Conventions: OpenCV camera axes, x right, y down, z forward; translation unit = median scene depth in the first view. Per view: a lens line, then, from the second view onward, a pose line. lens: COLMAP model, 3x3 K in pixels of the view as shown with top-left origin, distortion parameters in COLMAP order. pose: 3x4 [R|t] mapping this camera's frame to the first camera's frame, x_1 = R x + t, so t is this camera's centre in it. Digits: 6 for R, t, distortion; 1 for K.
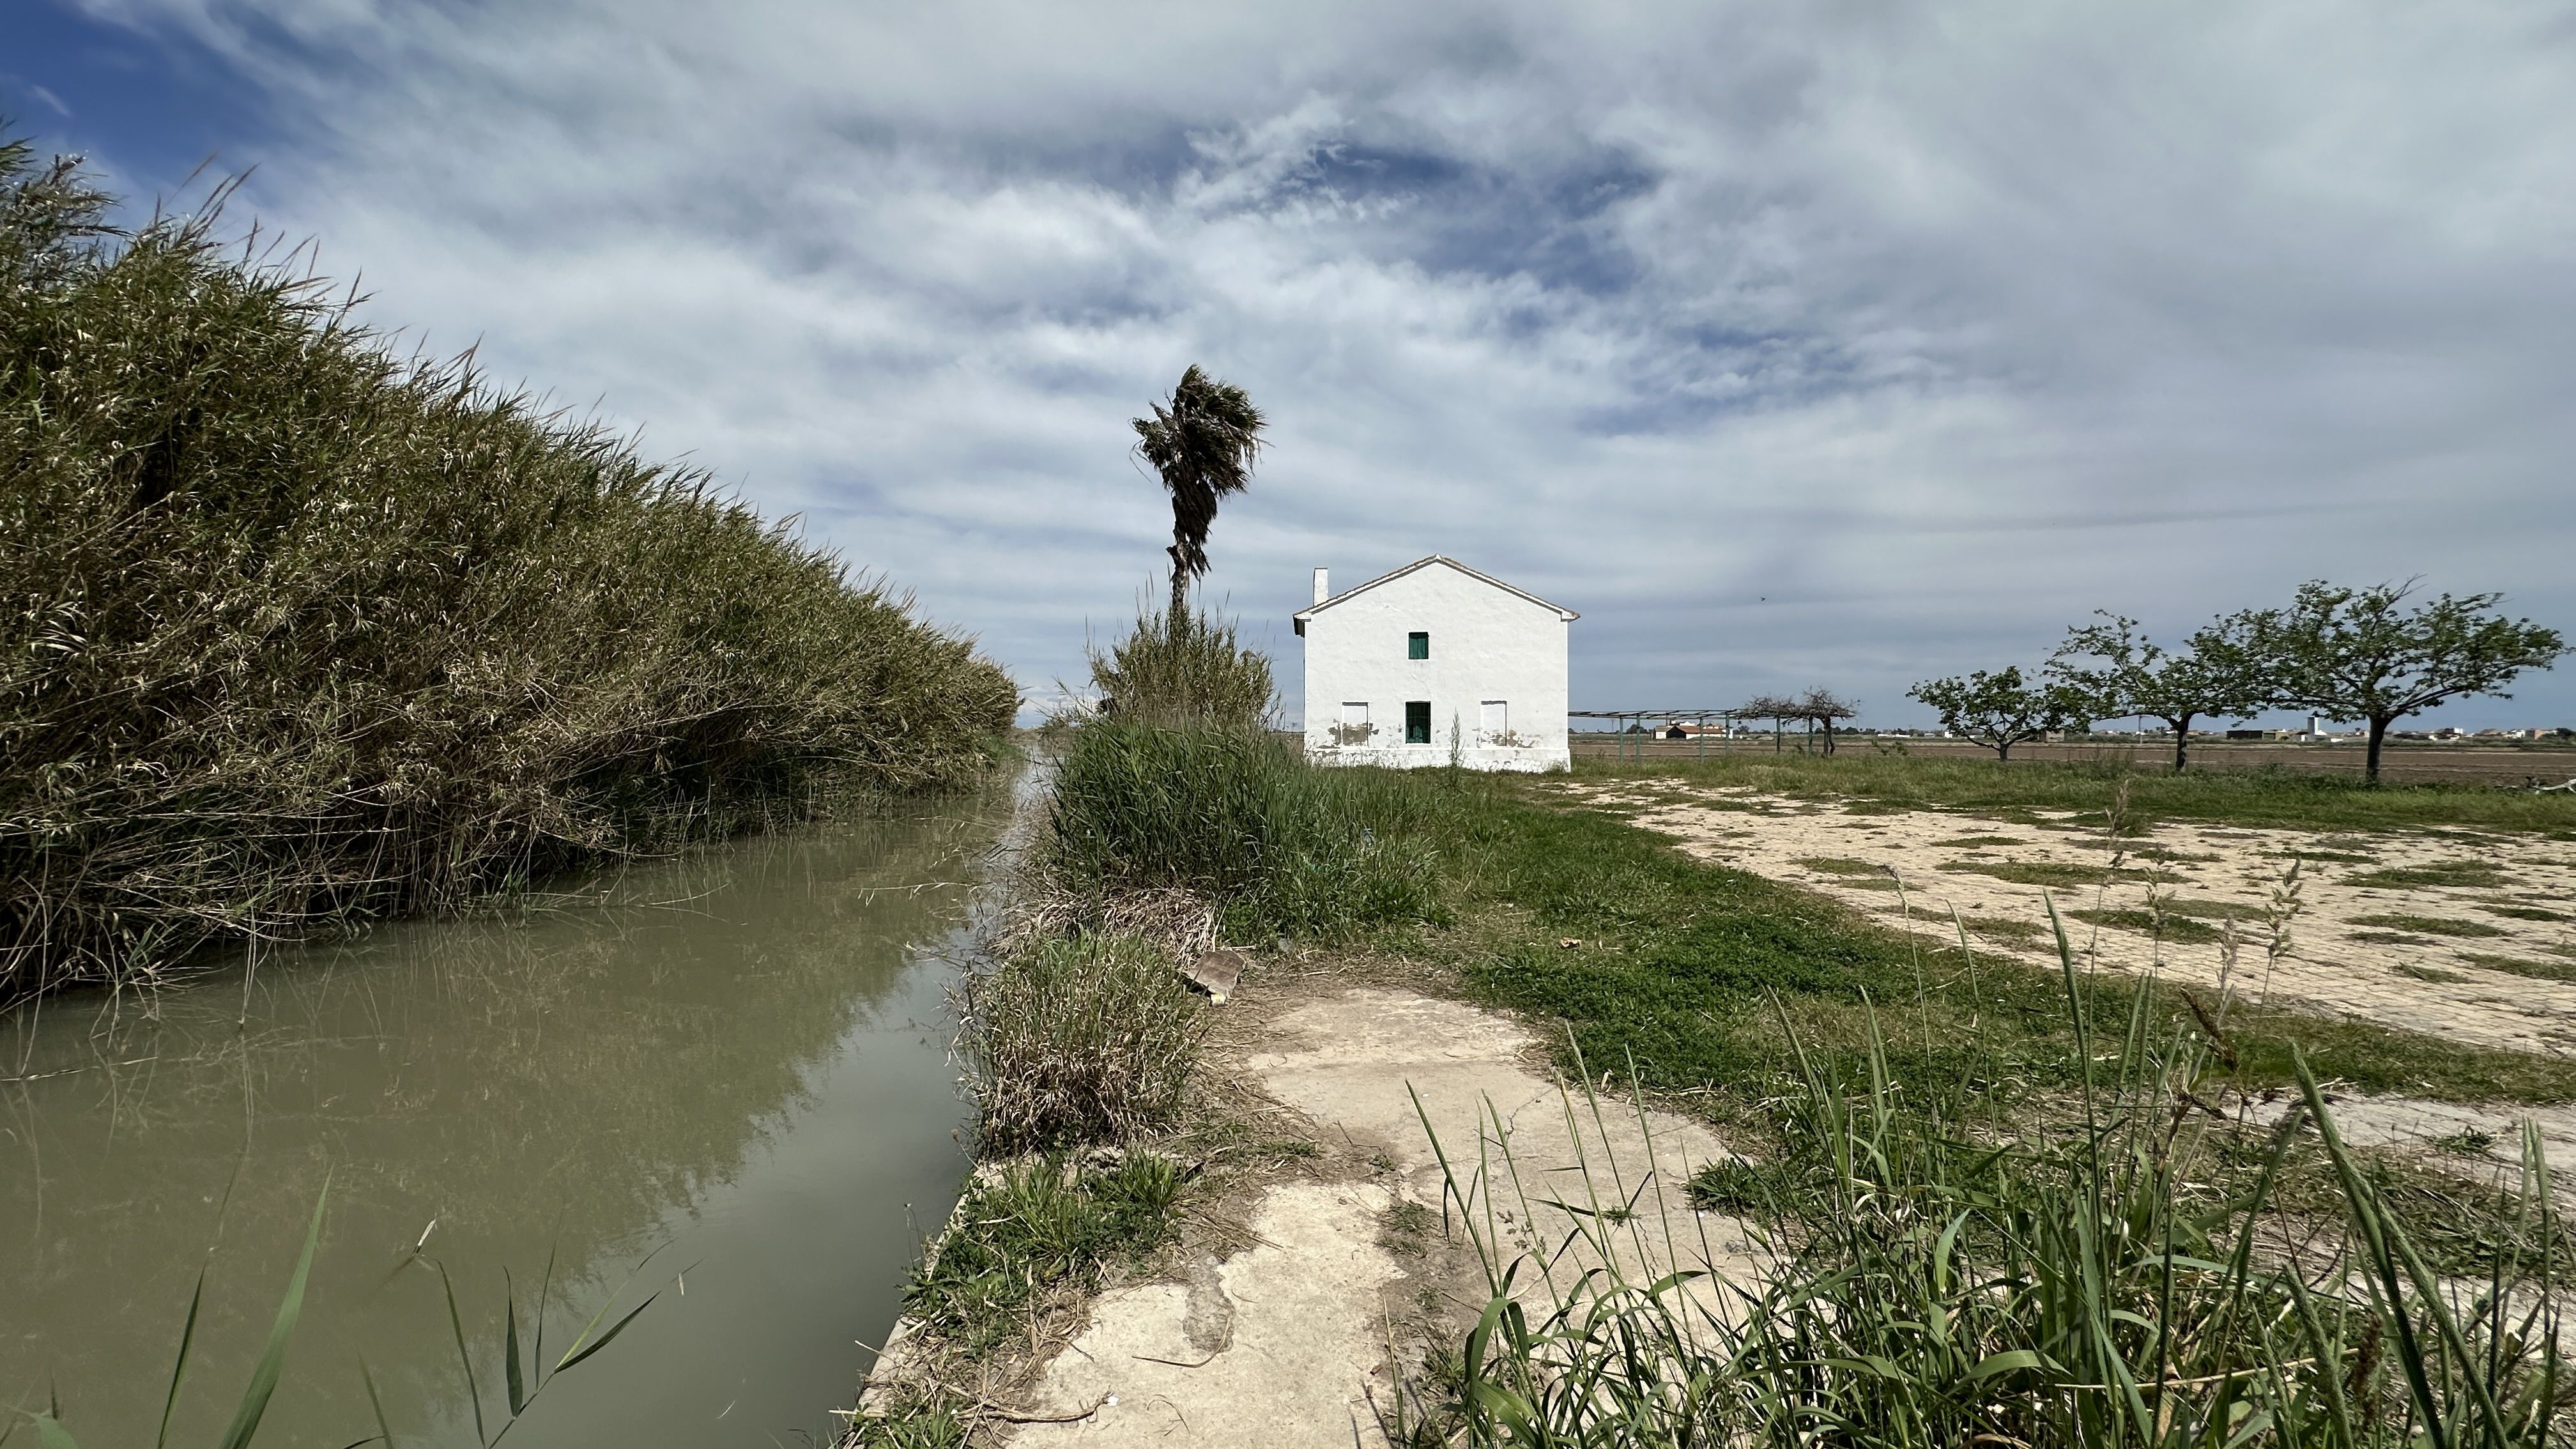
lens RADIAL K [[1056.0, 0, 1279.8], [0, 1056.0, 727.1], [0, 0, 1]] dist [-0.000250, -0.000025]
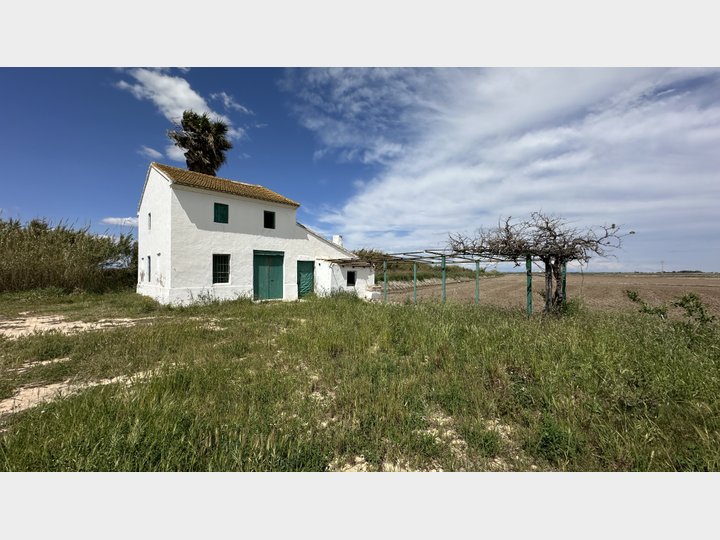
lens RADIAL K [[278.2, 0, 378.2], [0, 278.2, 271.1], [0, 0, 1]] dist [-0.000809, -0.000041]
pose [[0.690376, -0.007244, -0.723414, 0.669136], [0.012283, 0.999923, 0.001709, 0.001981], [0.723346, -0.010066, 0.690412, 0.946715]]
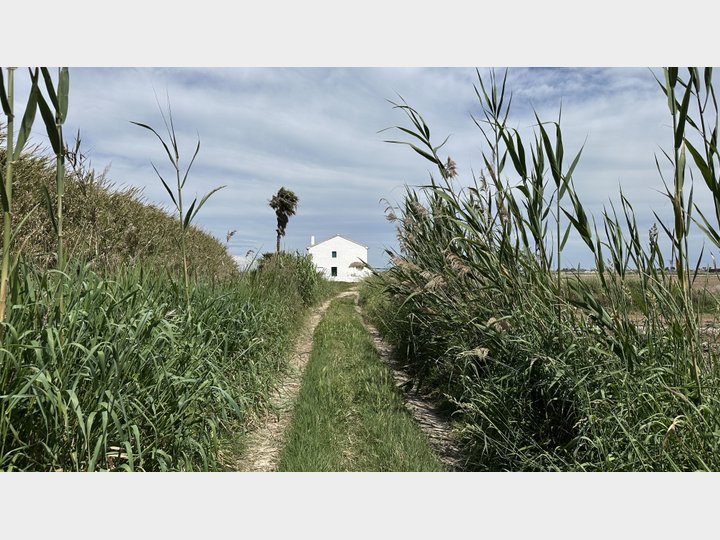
lens RADIAL K [[514.0, 0, 360.0], [0, 514.0, 270.0], [0, 0, 1]] dist [0.118515, -0.180187]
pose [[0.994661, -0.008441, 0.102848, 0.013960], [0.007999, 0.999957, 0.004700, -0.019910], [-0.102883, -0.003853, 0.994686, -1.182029]]
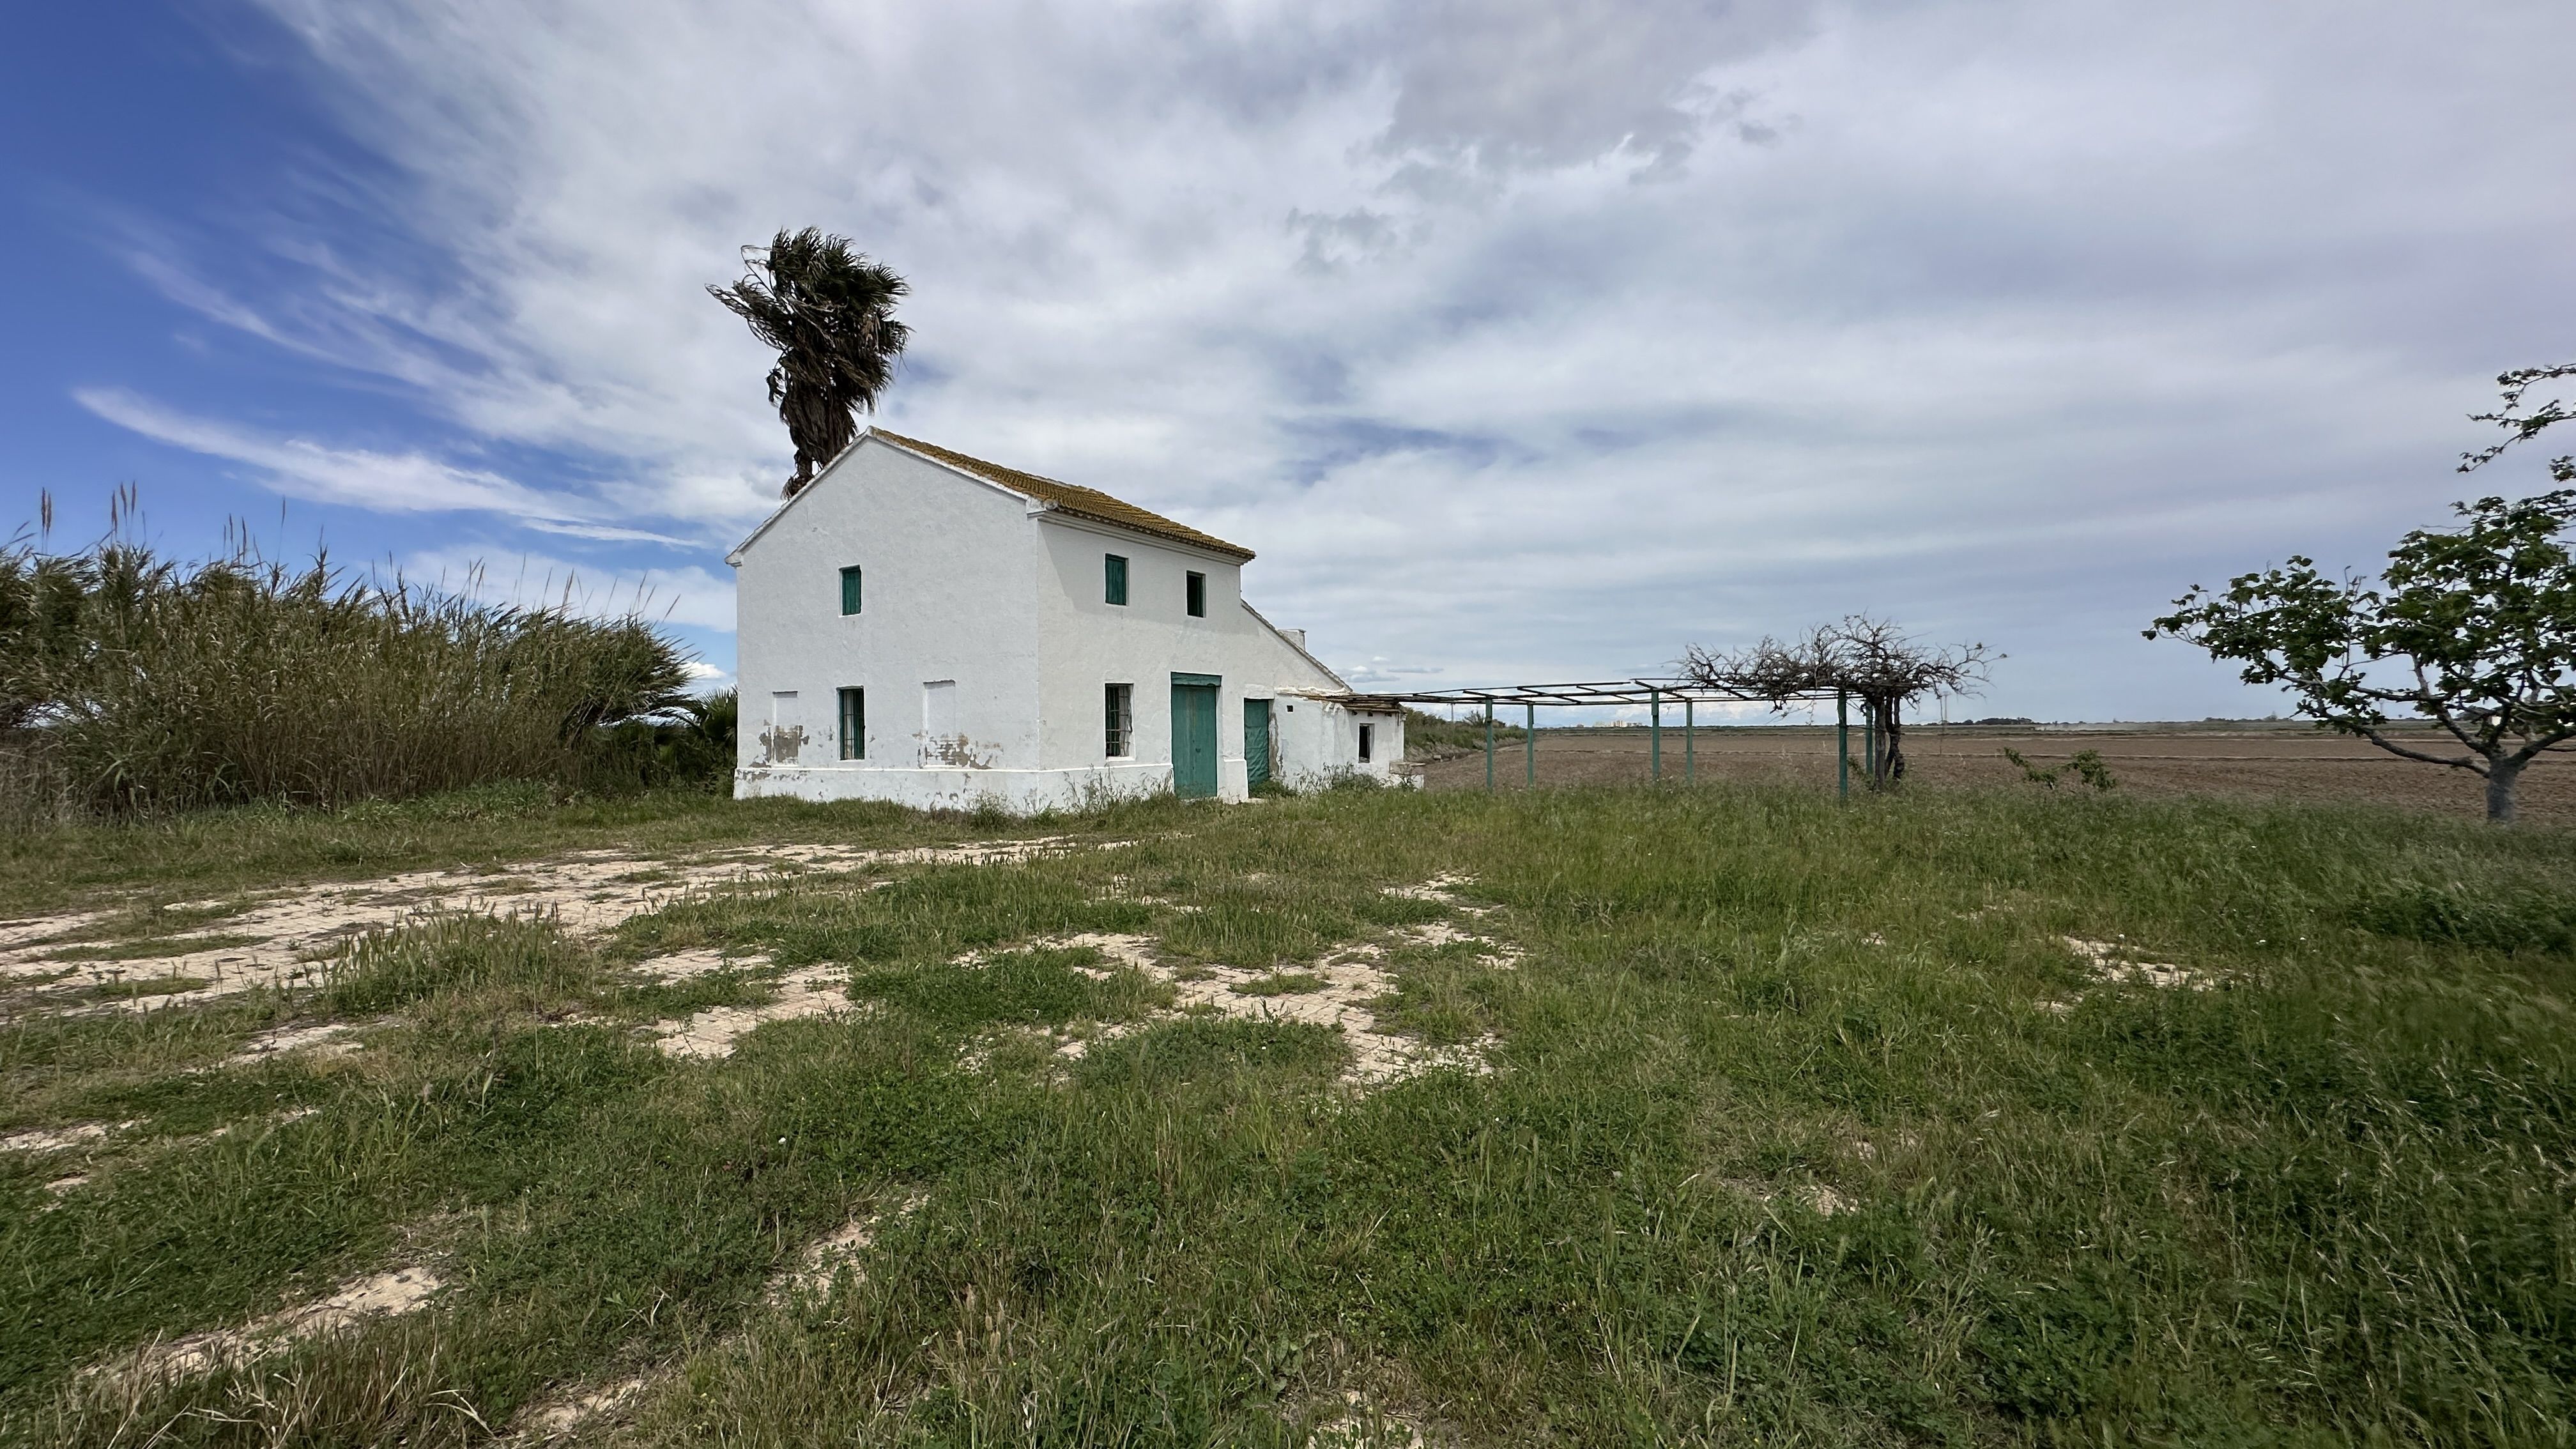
lens RADIAL K [[1056.0, 0, 1279.8], [0, 1056.0, 727.1], [0, 0, 1]] dist [-0.000250, -0.000025]
pose [[0.841617, -0.013462, -0.539907, 0.630557], [0.019667, 0.999790, 0.005730, -0.000873], [0.539716, -0.015441, 0.841705, 0.629701]]
